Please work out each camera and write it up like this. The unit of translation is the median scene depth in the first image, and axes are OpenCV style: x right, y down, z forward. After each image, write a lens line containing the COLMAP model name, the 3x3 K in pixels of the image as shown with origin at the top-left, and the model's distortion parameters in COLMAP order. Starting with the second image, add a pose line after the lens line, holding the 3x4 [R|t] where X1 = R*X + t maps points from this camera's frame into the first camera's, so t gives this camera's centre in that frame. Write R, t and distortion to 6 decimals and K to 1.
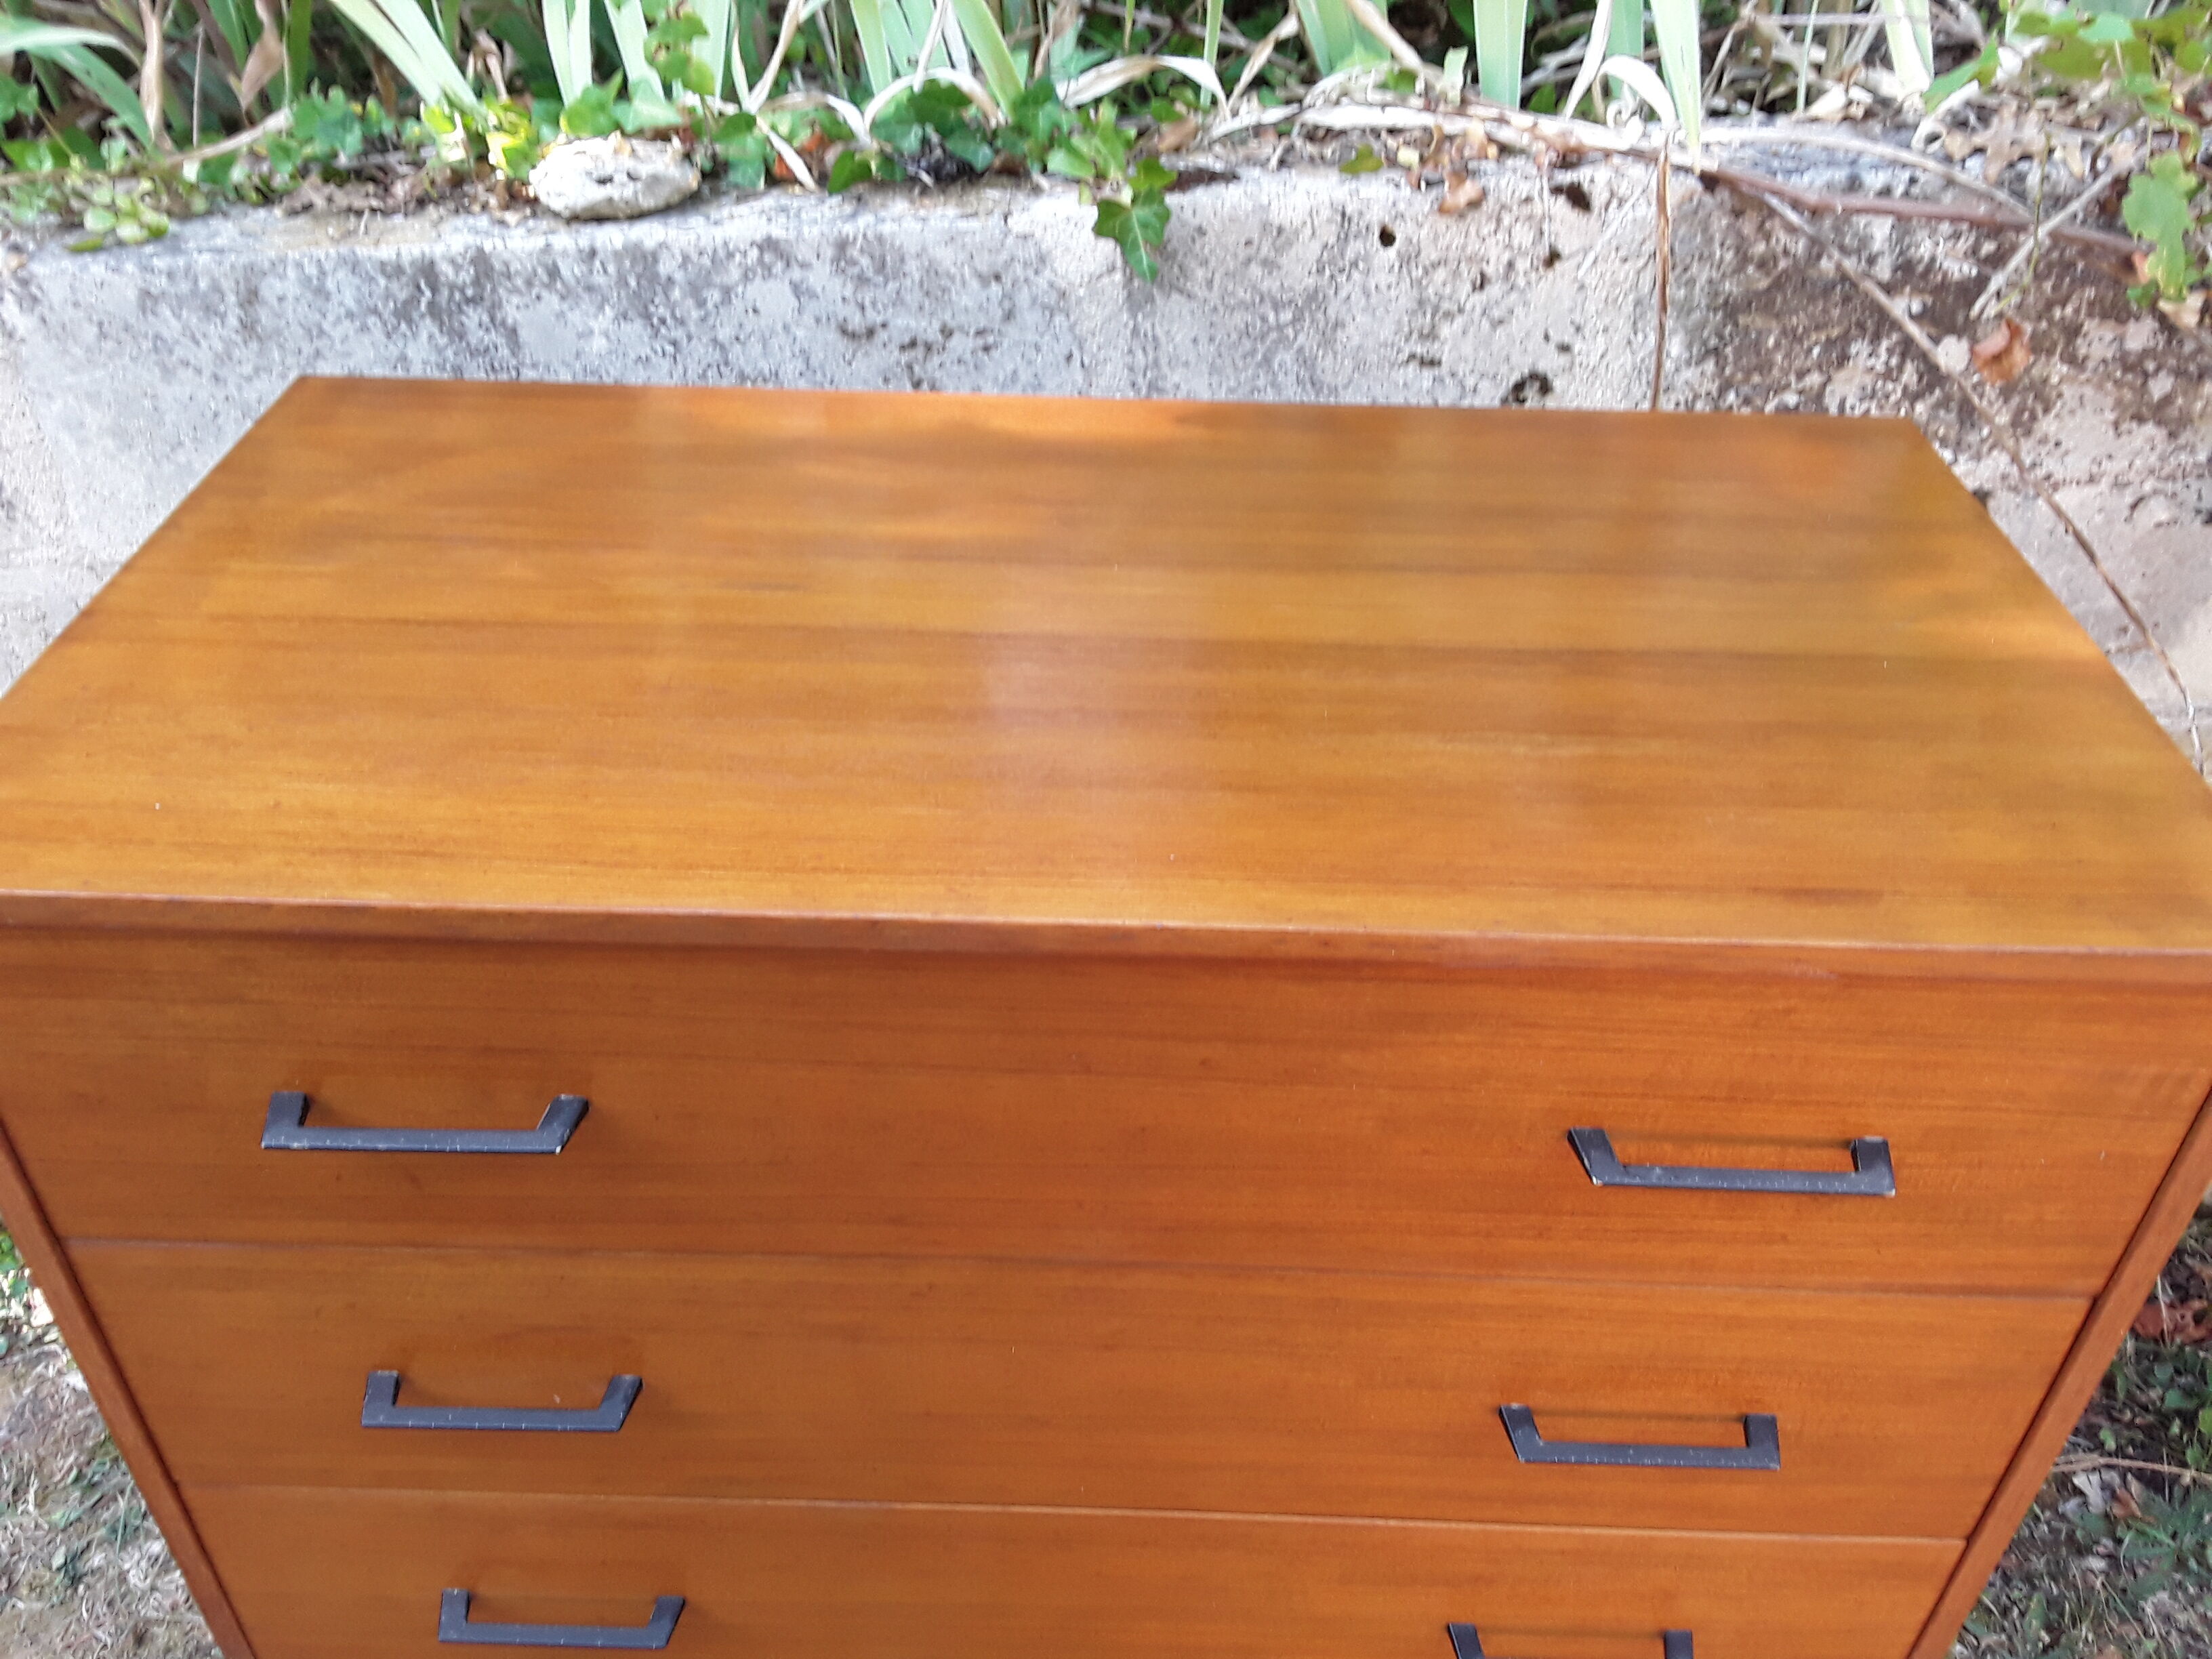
lens RADIAL K [[1793.0, 0, 1097.5], [0, 1793.0, 789.2], [0, 0, 1]] dist [0.129657, -0.189749]
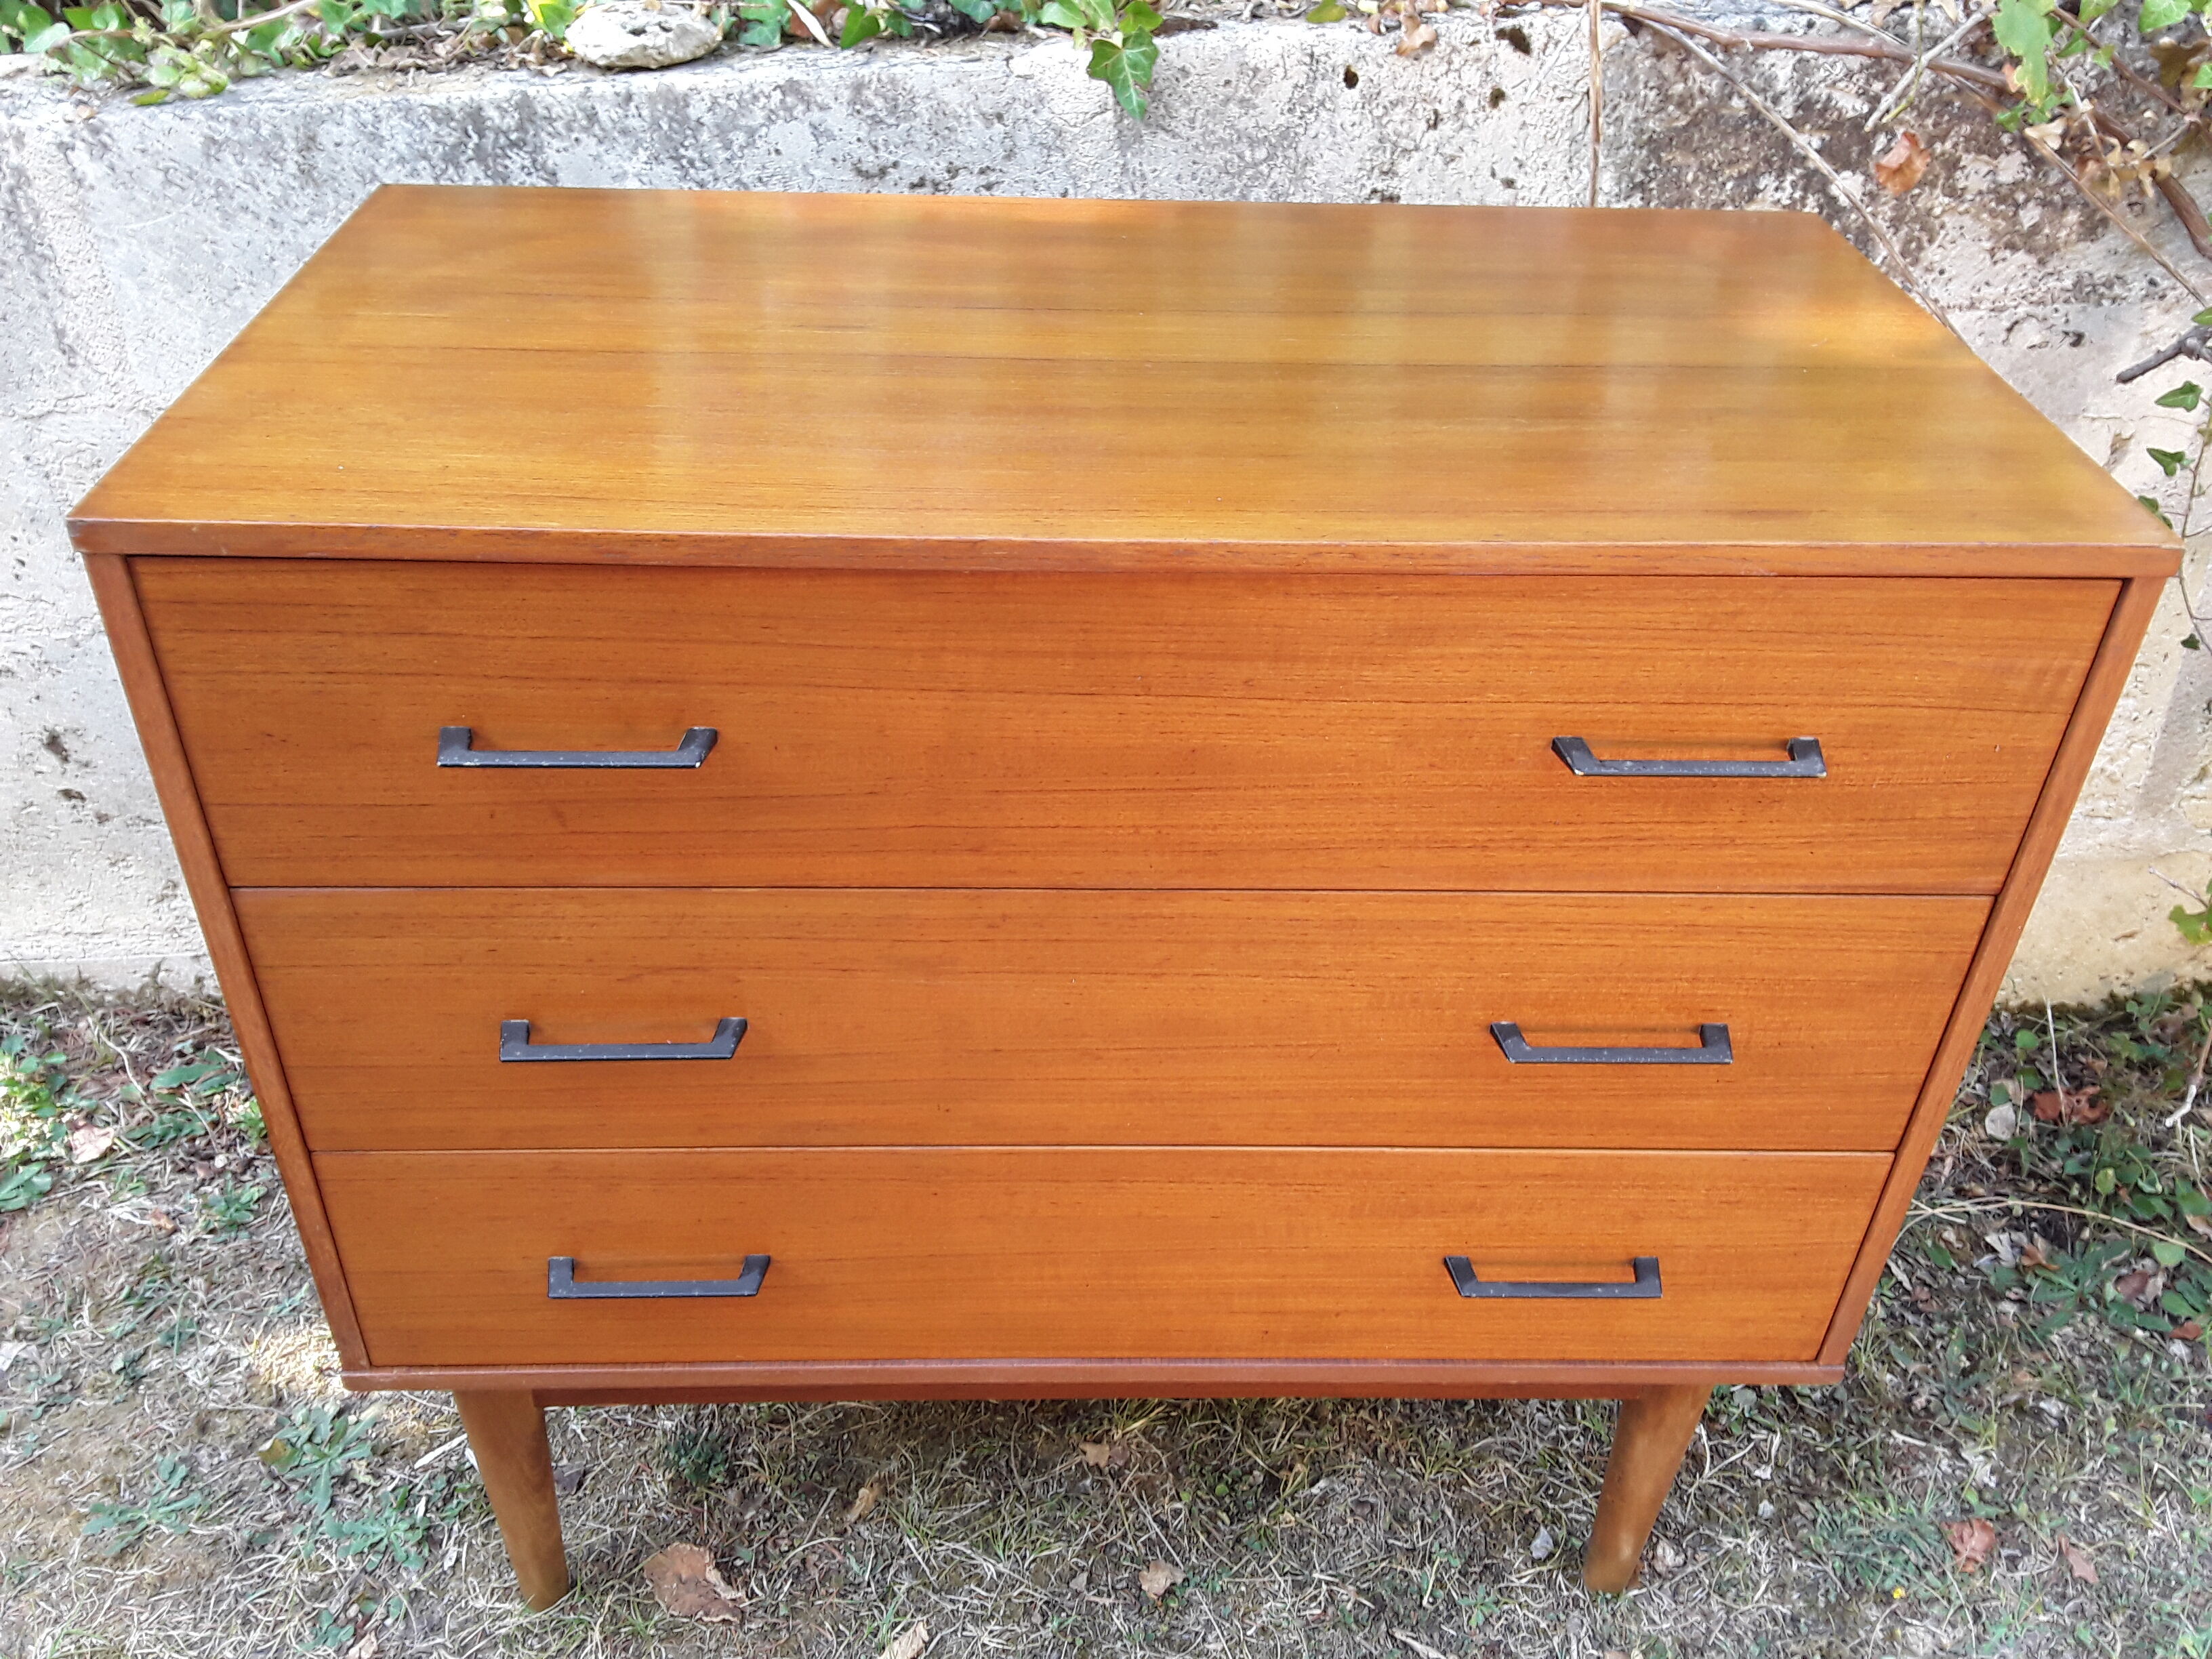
lens RADIAL K [[1793.0, 0, 1097.5], [0, 1793.0, 789.2], [0, 0, 1]] dist [0.129657, -0.189749]
pose [[0.998614, -0.022900, 0.047378, -0.057426], [0.023635, 0.999608, -0.014997, 0.142361], [-0.047016, 0.016096, 0.998764, -0.099354]]
